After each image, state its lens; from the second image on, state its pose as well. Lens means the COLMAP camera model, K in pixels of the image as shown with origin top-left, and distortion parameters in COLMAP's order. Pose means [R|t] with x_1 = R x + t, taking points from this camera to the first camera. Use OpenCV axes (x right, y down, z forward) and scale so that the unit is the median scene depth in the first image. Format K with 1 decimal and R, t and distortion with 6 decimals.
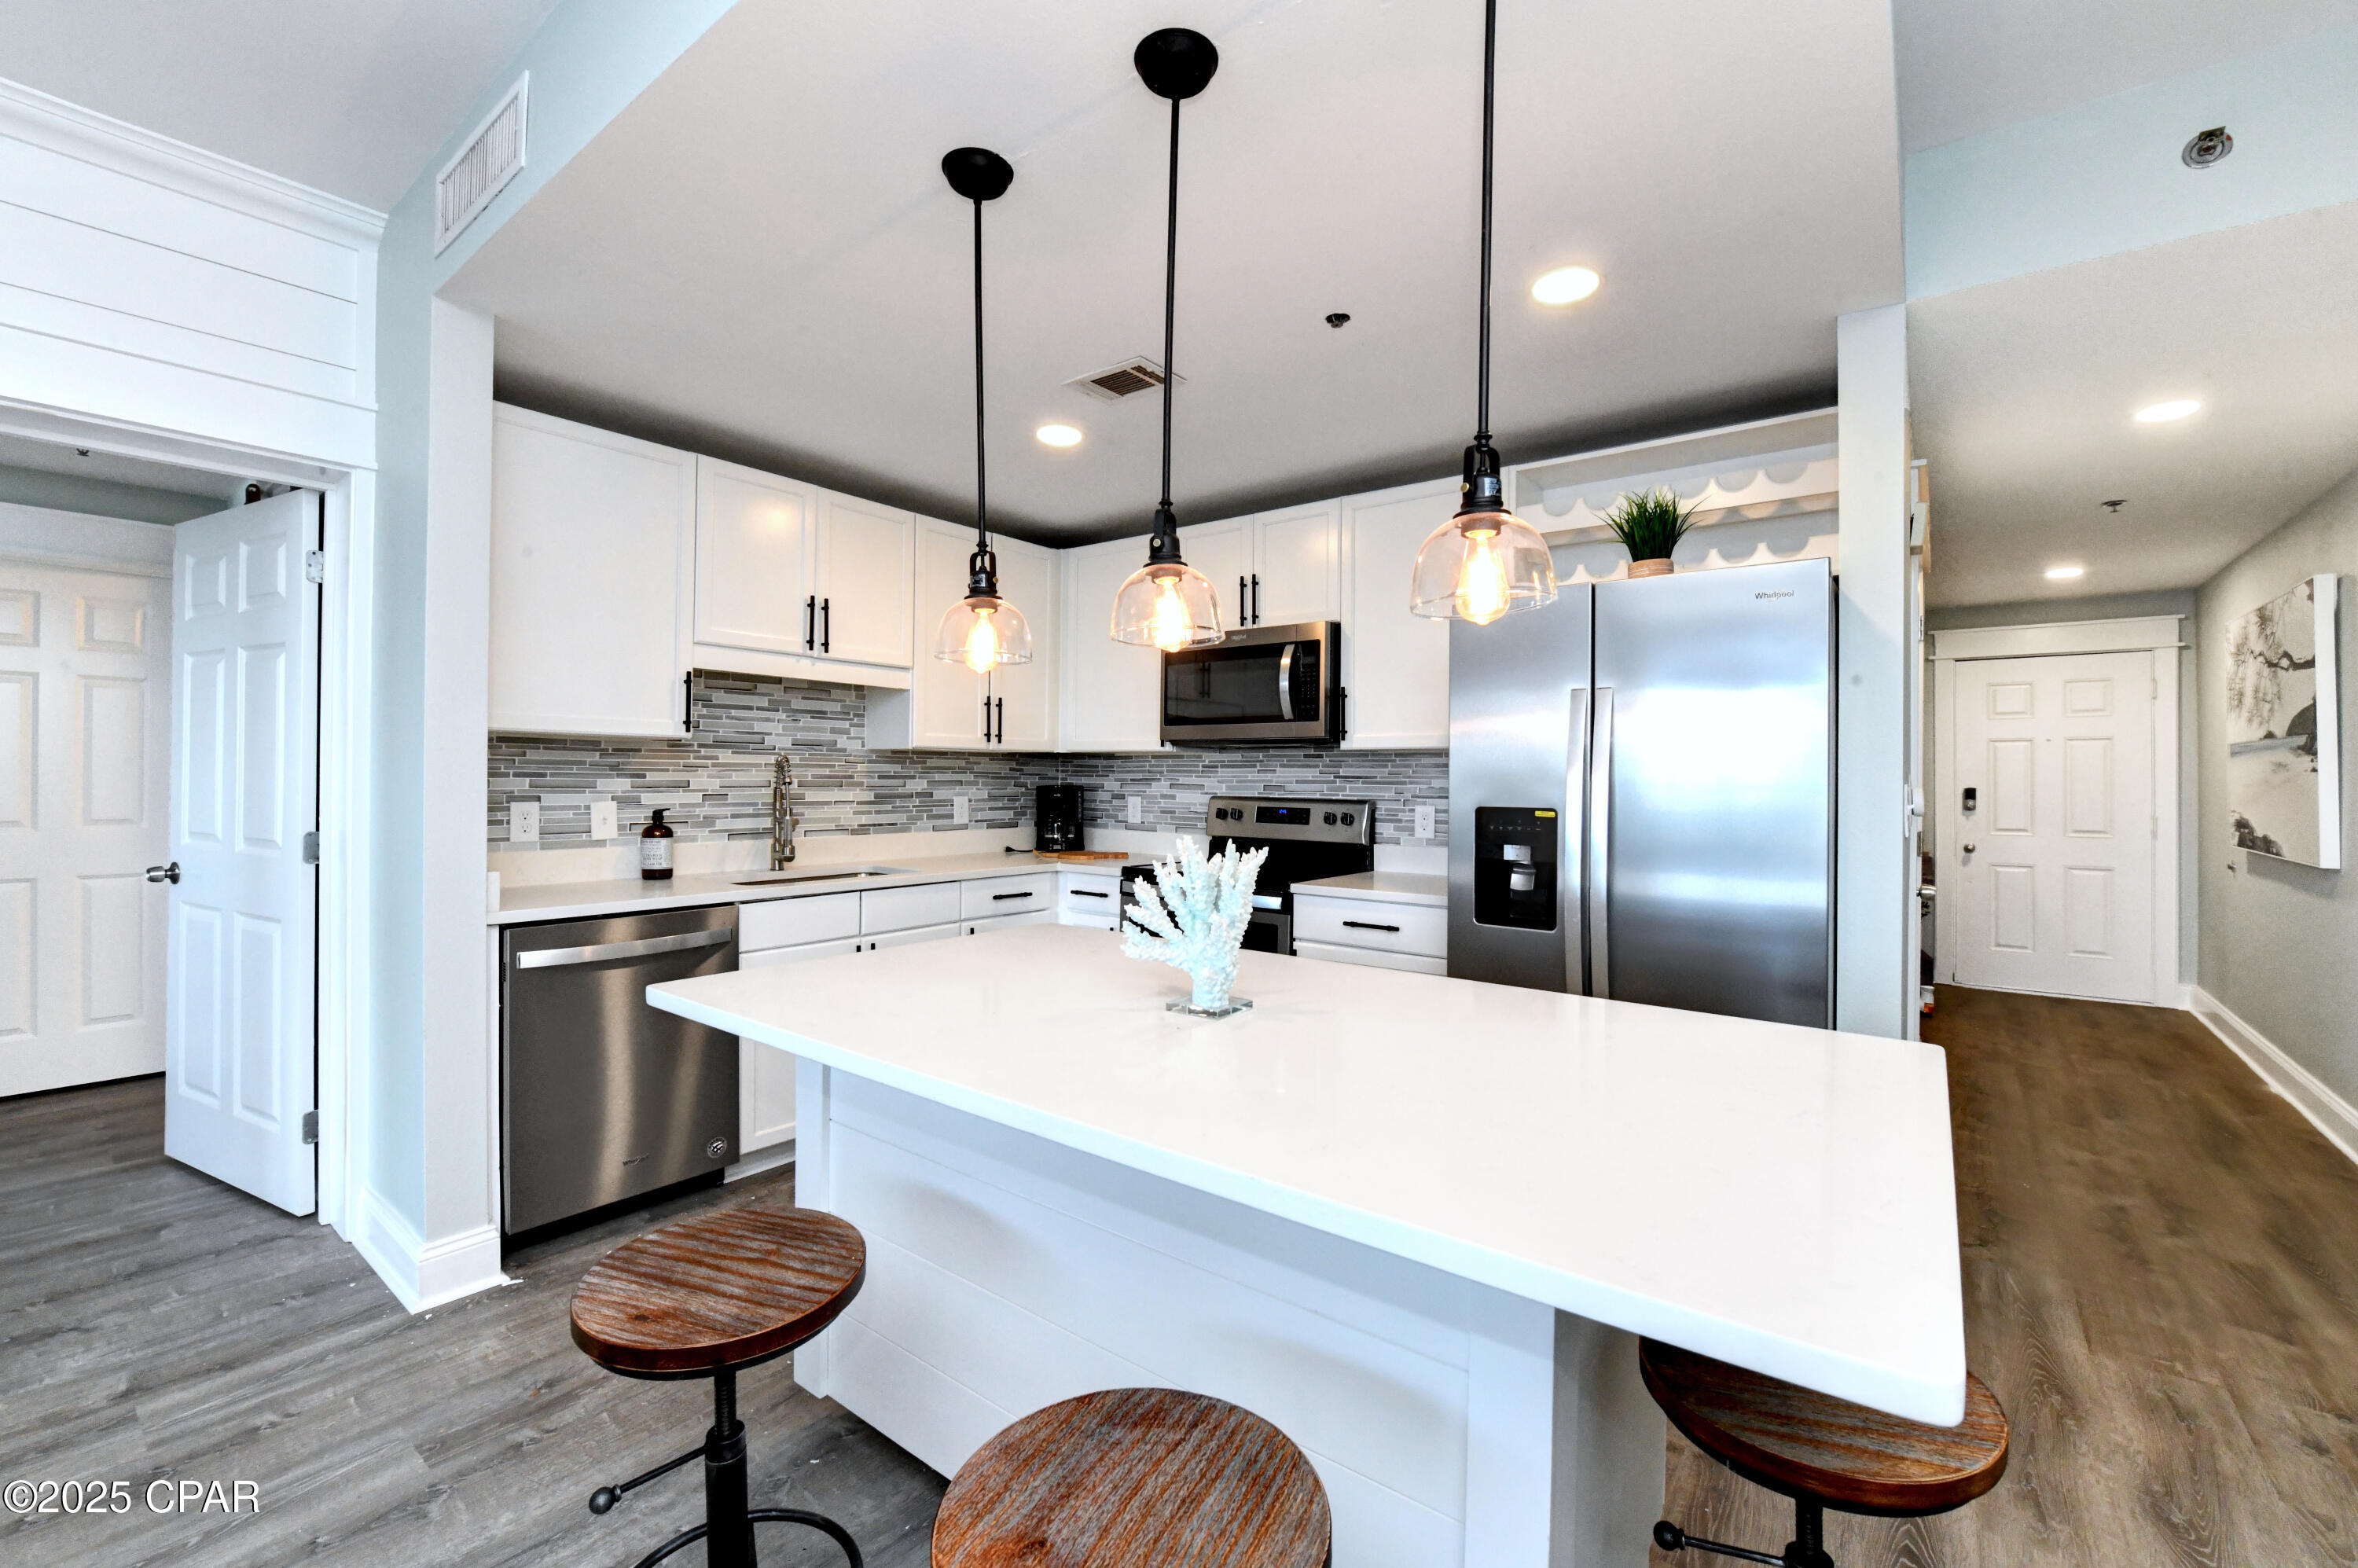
lens RADIAL K [[975.7, 0, 1171.2], [0, 975.7, 771.0], [0, 0, 1]] dist [-0.001704, -0.007204]
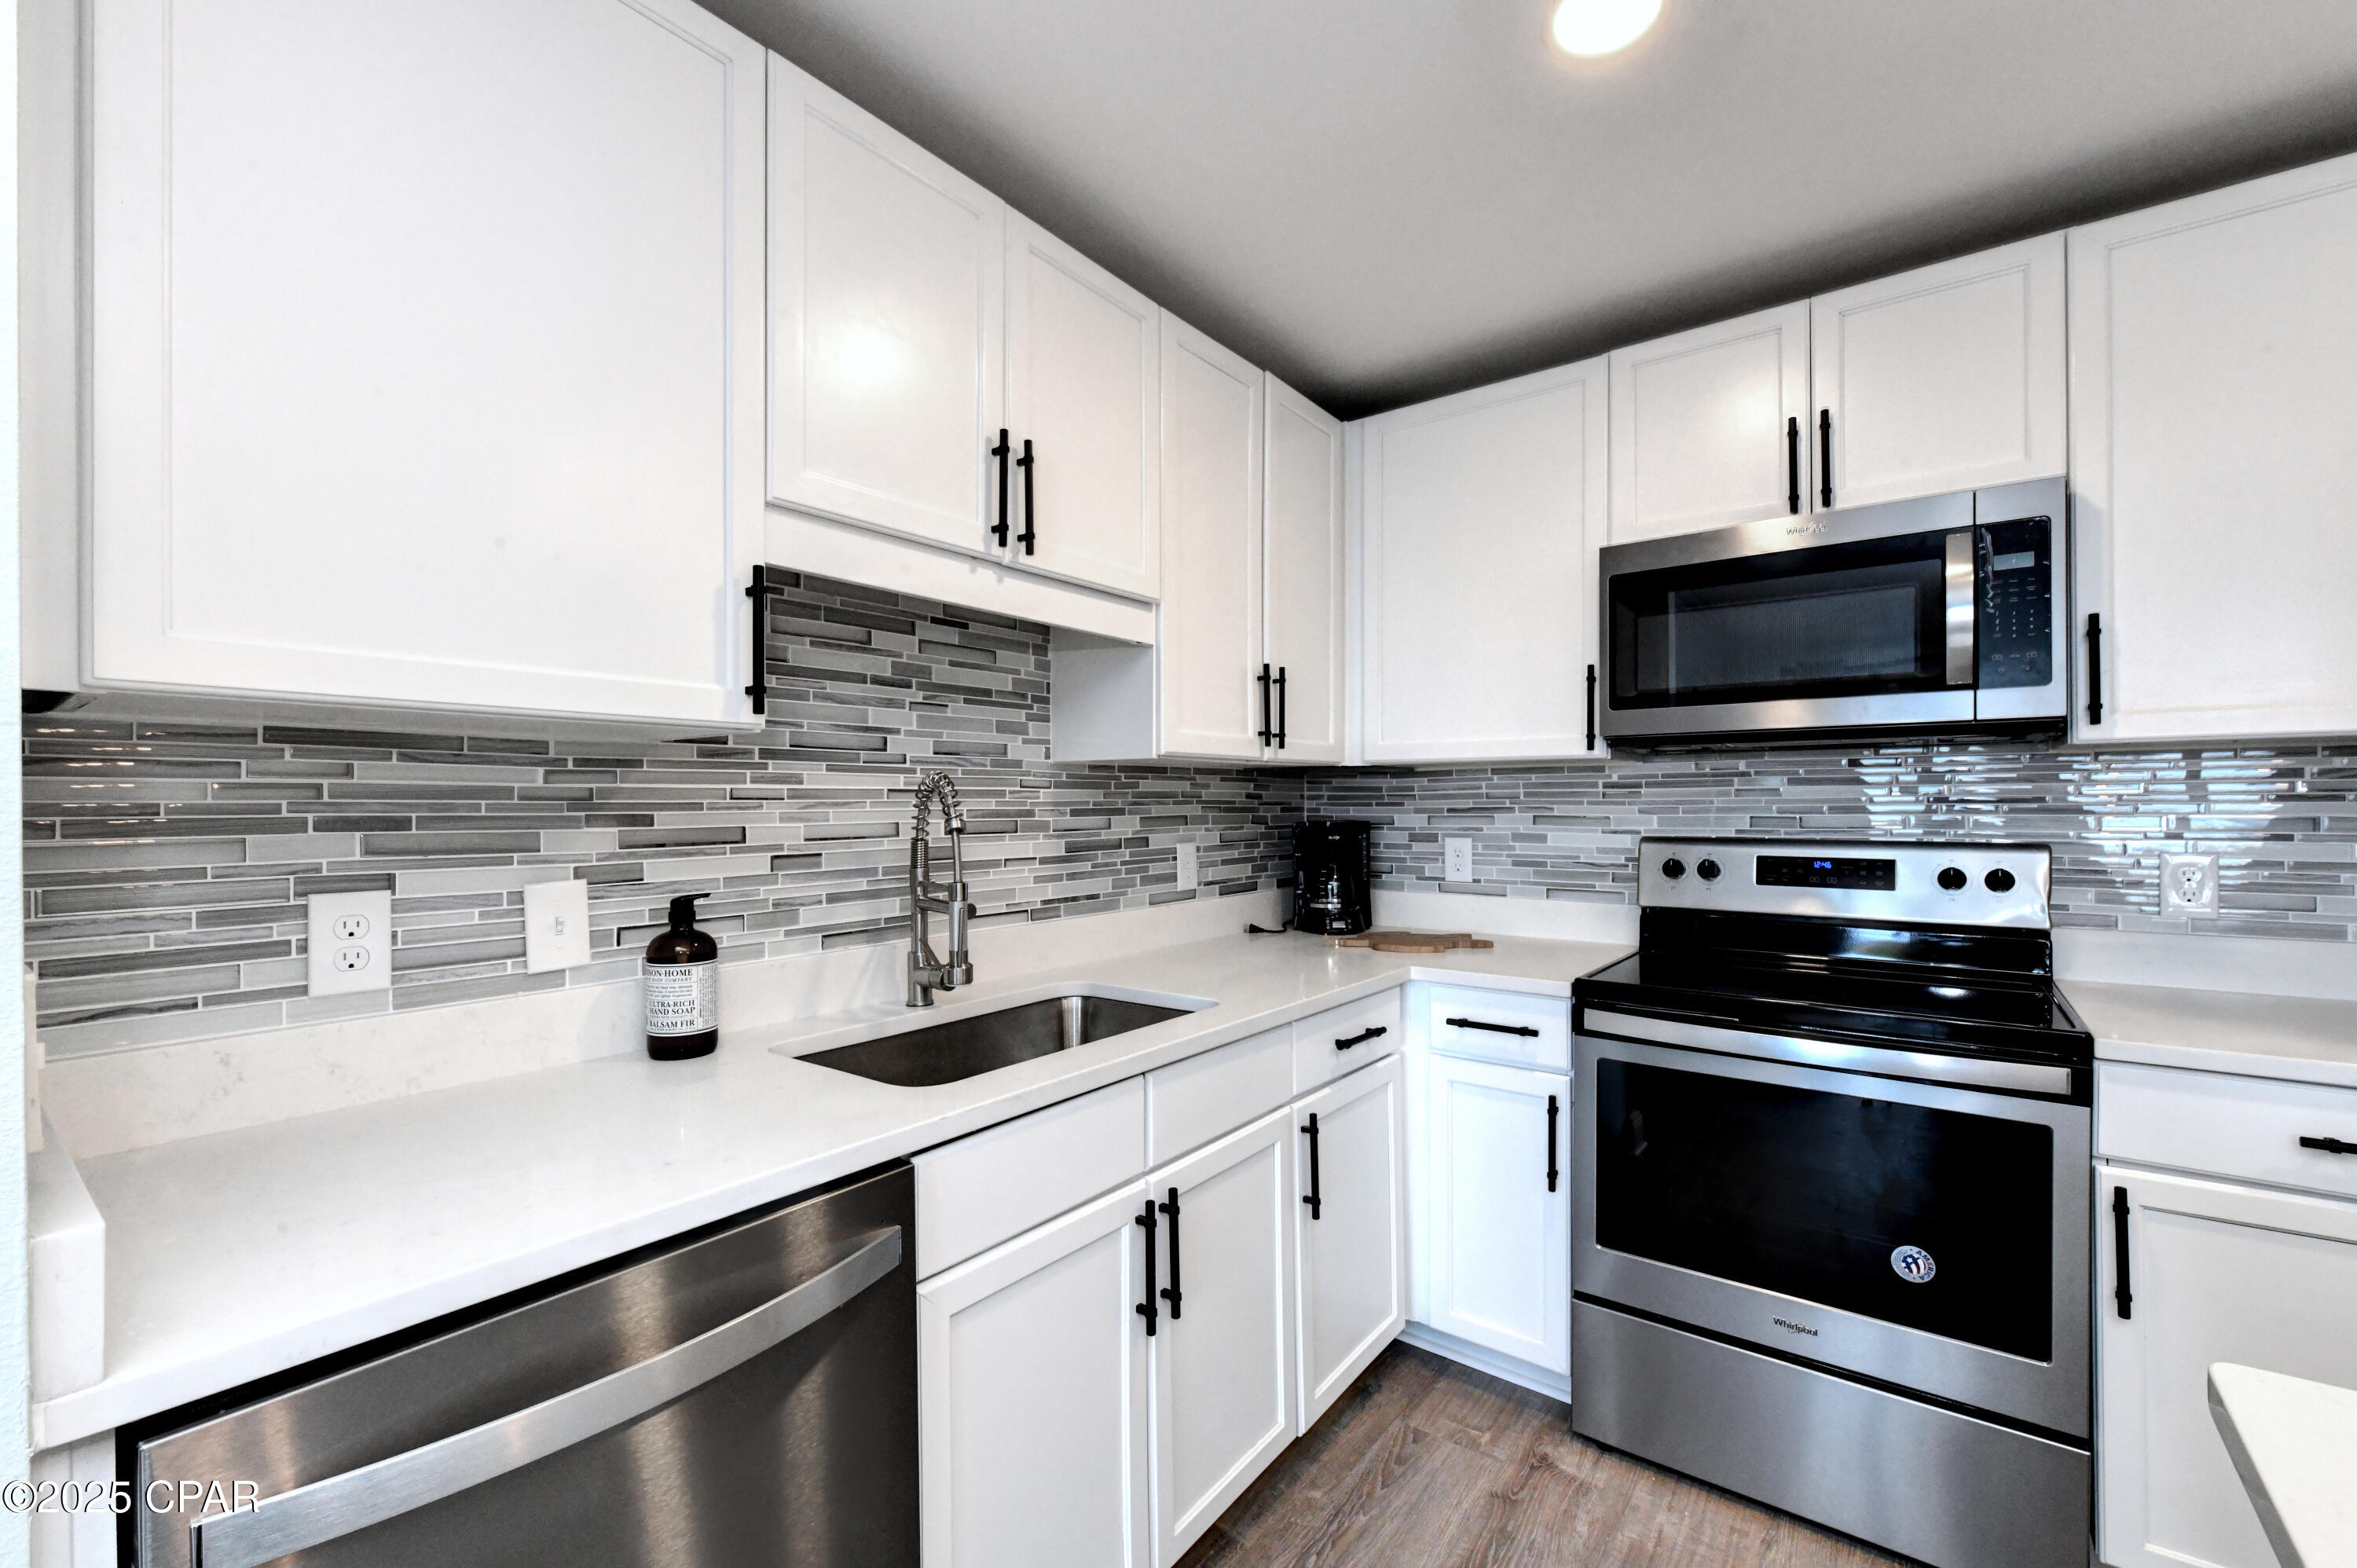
lens RADIAL K [[986.5, 0, 1179.4], [0, 986.5, 796.4], [0, 0, 1]] dist [0.001441, 0.000068]
pose [[0.999832, -0.014614, 0.011020, -0.263893], [0.014627, 0.999892, -0.001131, -0.001618], [-0.011002, 0.001292, 0.999939, 0.475431]]
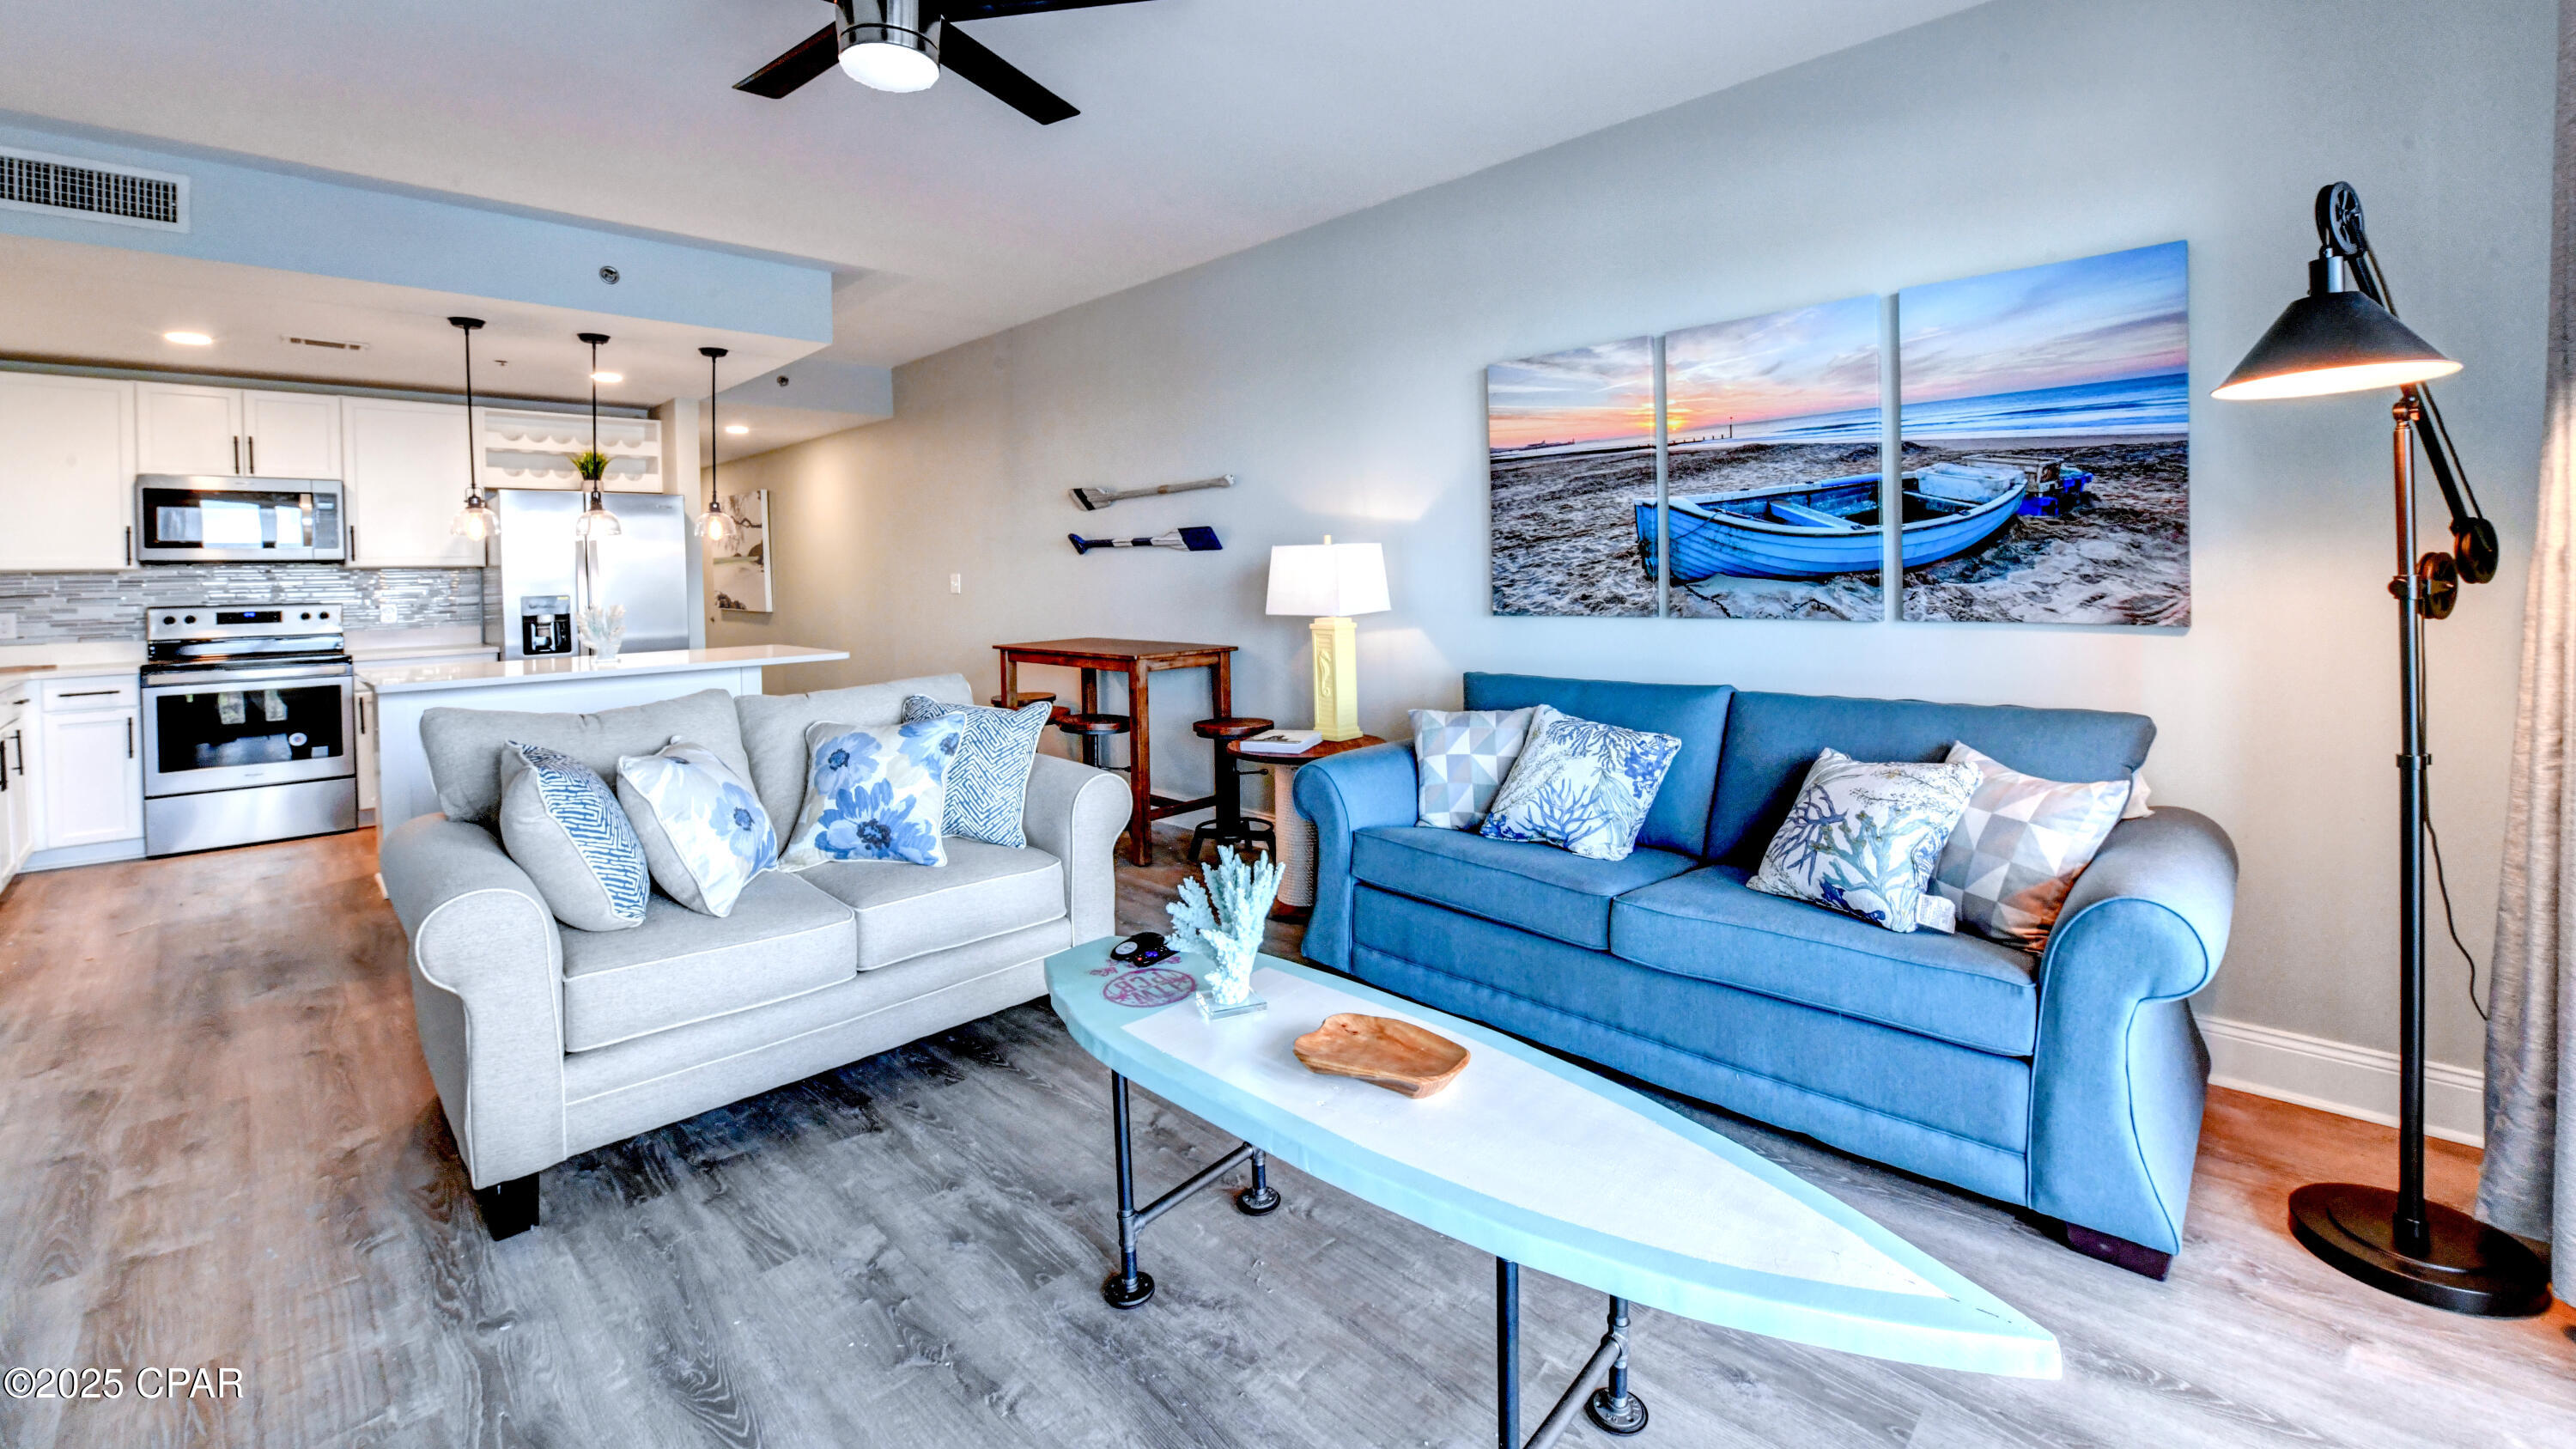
lens RADIAL K [[1014.6, 0, 1287.0], [0, 1014.6, 592.3], [0, 0, 1]] dist [-0.021127, -0.000259]
pose [[0.109279, -0.034283, 0.993420, -1.116126], [0.018556, 0.999301, 0.032444, -0.006201], [-0.993838, 0.014889, 0.109839, -0.569181]]
